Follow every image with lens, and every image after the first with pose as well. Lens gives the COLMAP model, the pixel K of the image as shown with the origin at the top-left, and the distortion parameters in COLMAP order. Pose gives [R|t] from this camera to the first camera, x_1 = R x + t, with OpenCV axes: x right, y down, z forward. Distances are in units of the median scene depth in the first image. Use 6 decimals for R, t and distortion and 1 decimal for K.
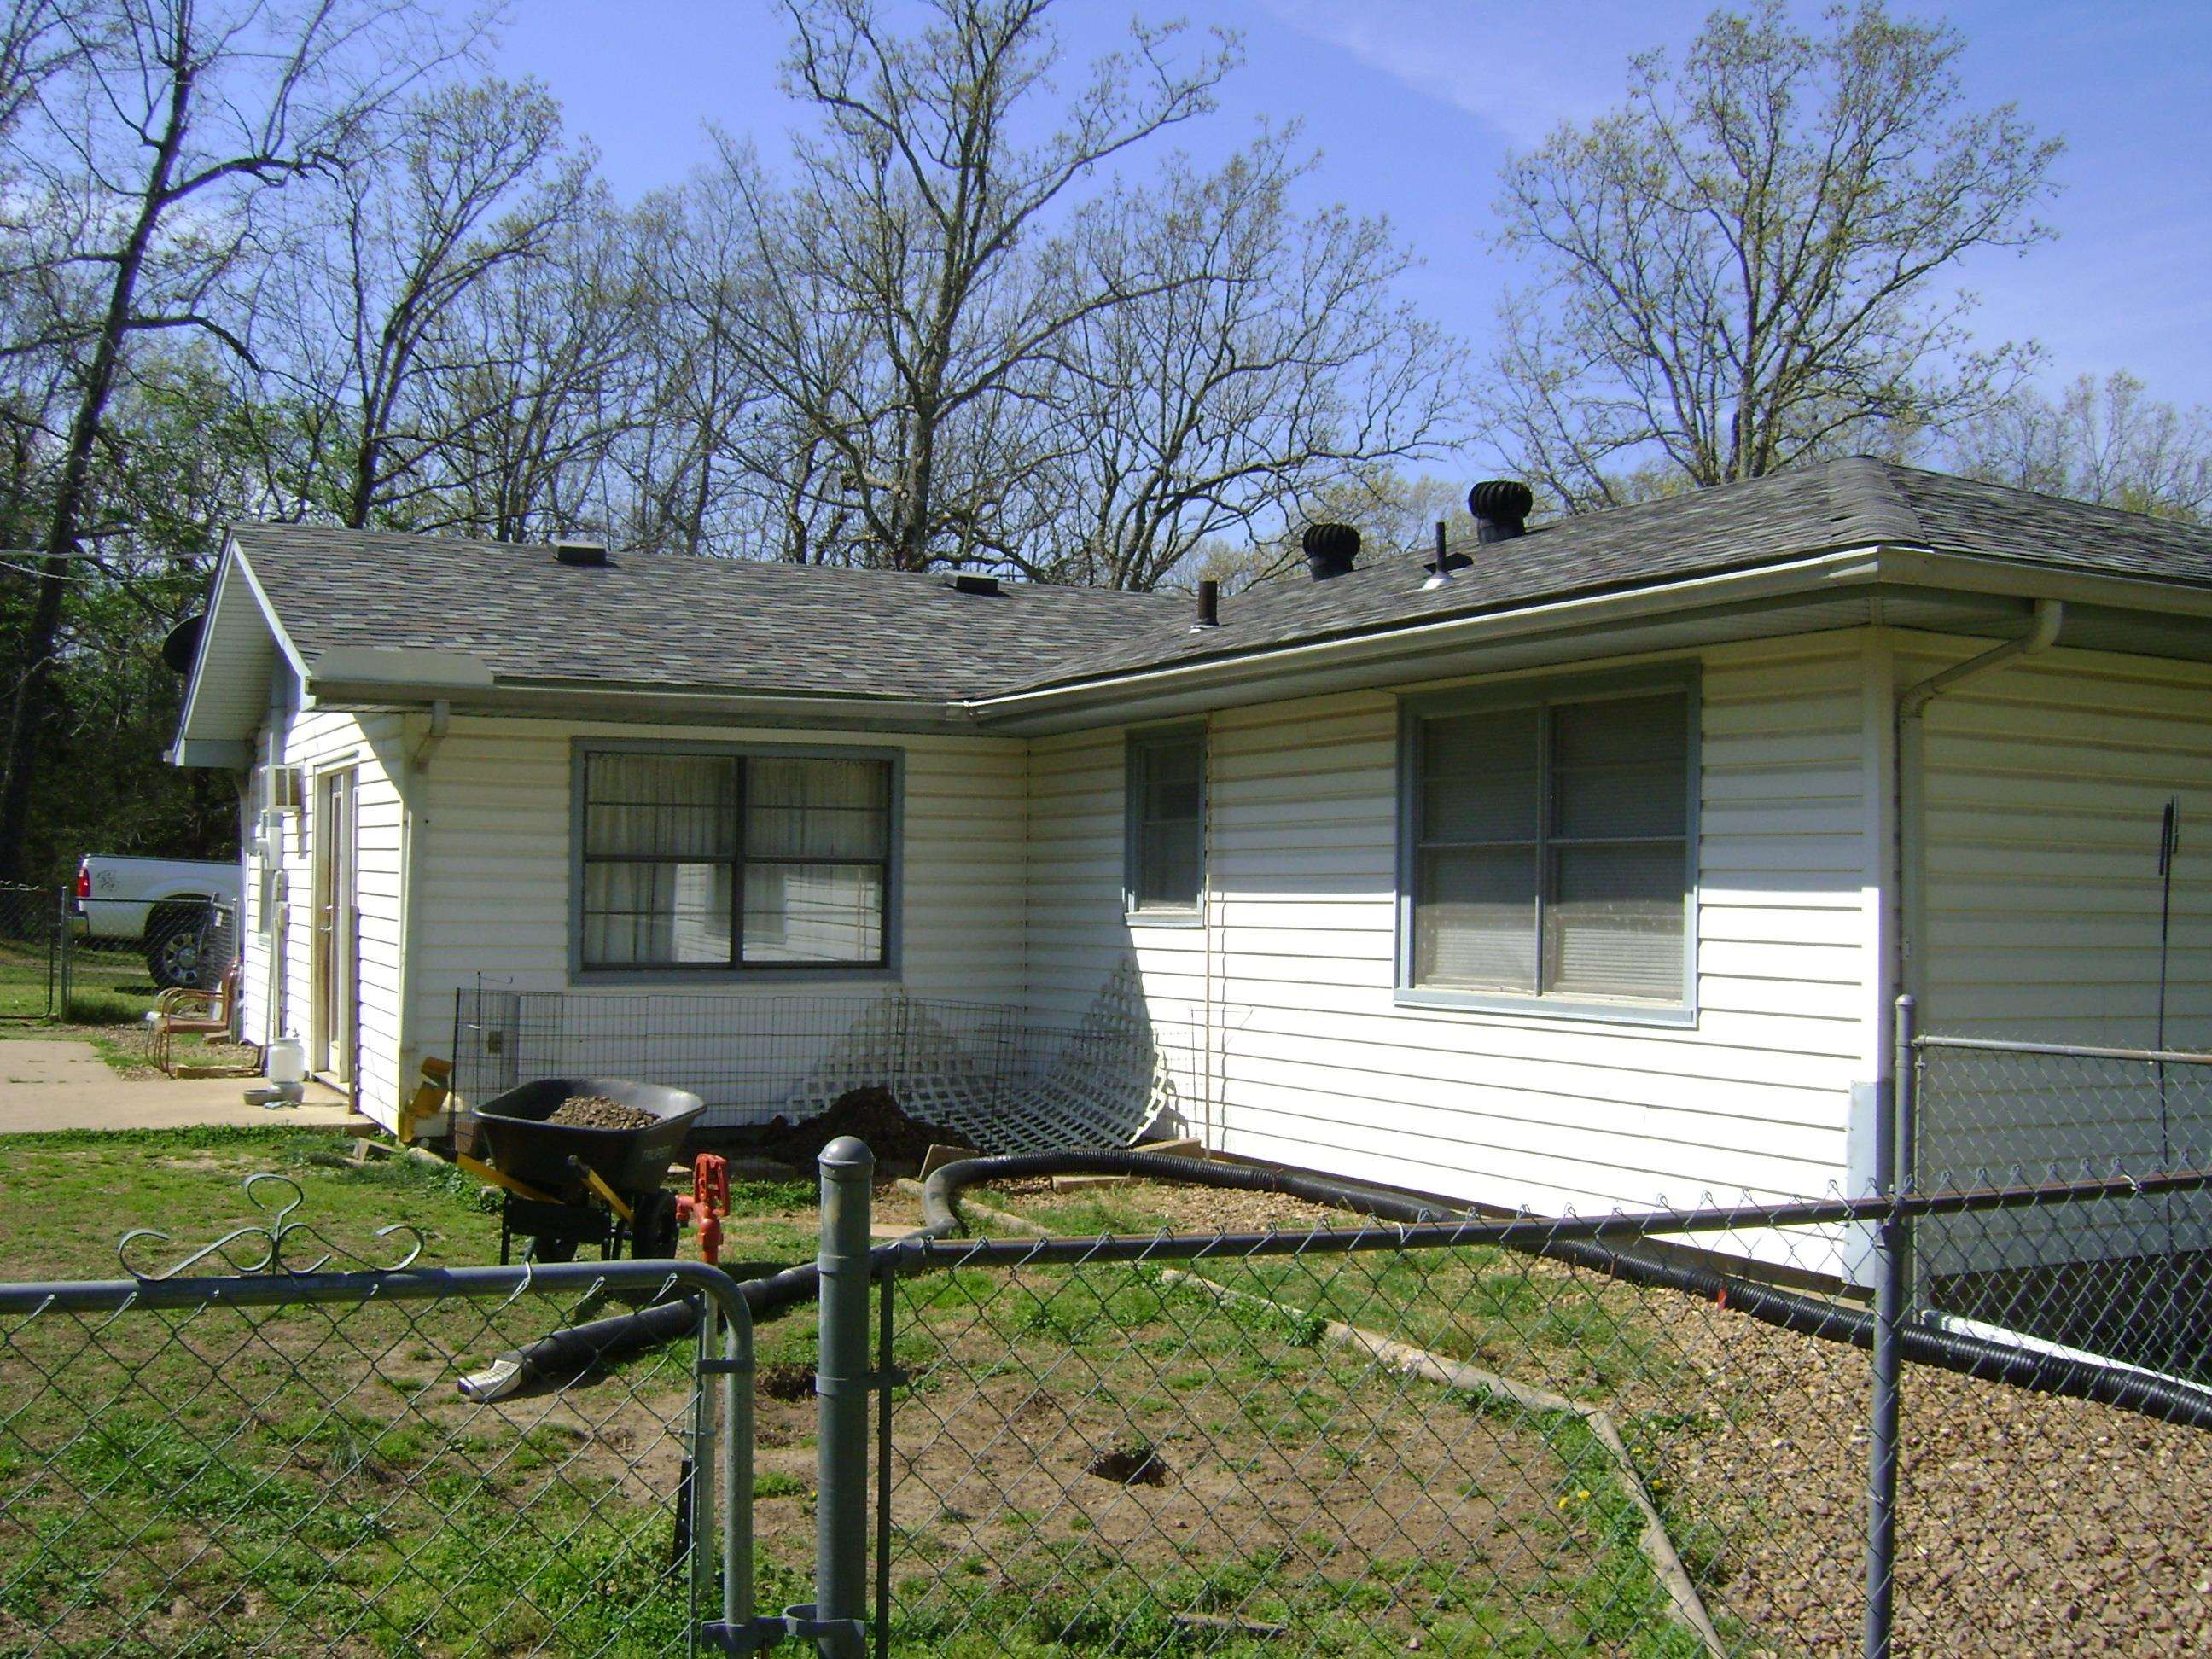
lens RADIAL K [[2296.9, 0, 1049.8], [0, 2296.9, 826.5], [0, 0, 1]] dist [-0.161754, 0.119889]
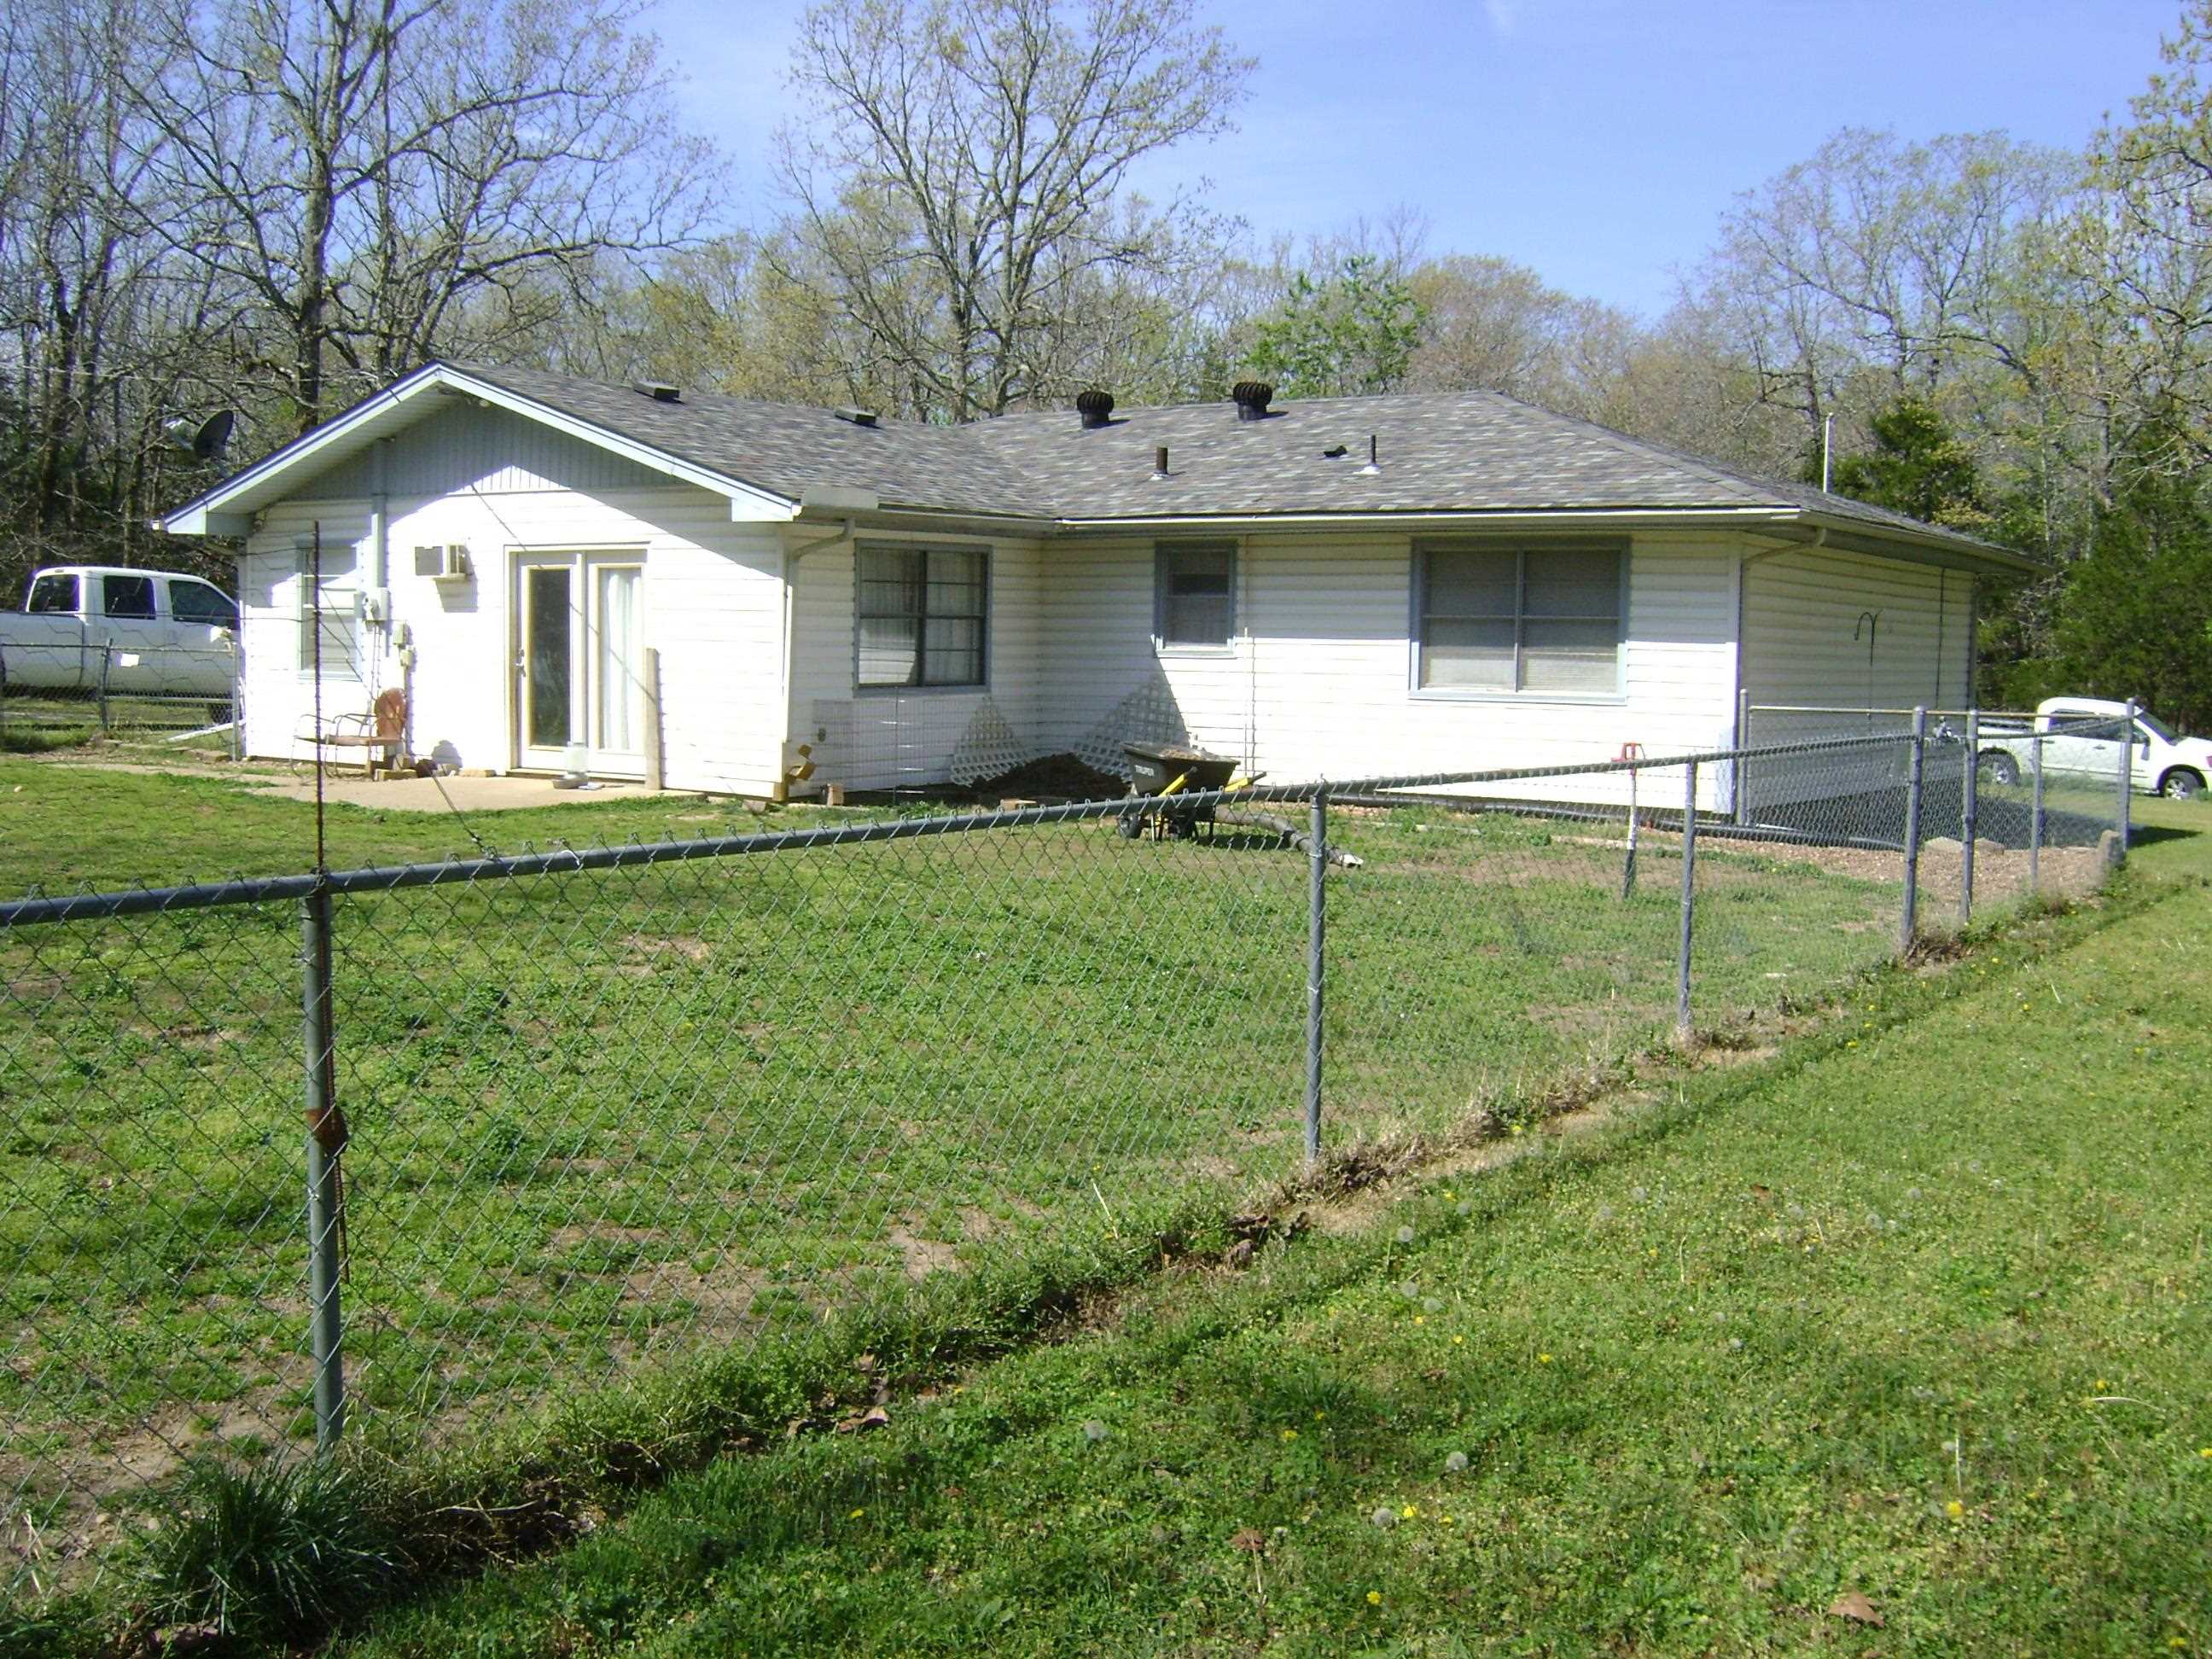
lens RADIAL K [[2296.9, 0, 1049.8], [0, 2296.9, 826.5], [0, 0, 1]] dist [-0.161754, 0.119889]
pose [[0.879639, -0.039938, 0.473963, -1.025553], [-0.016651, 0.993272, 0.114601, -0.030537], [-0.475351, -0.108699, 0.873055, -0.546587]]
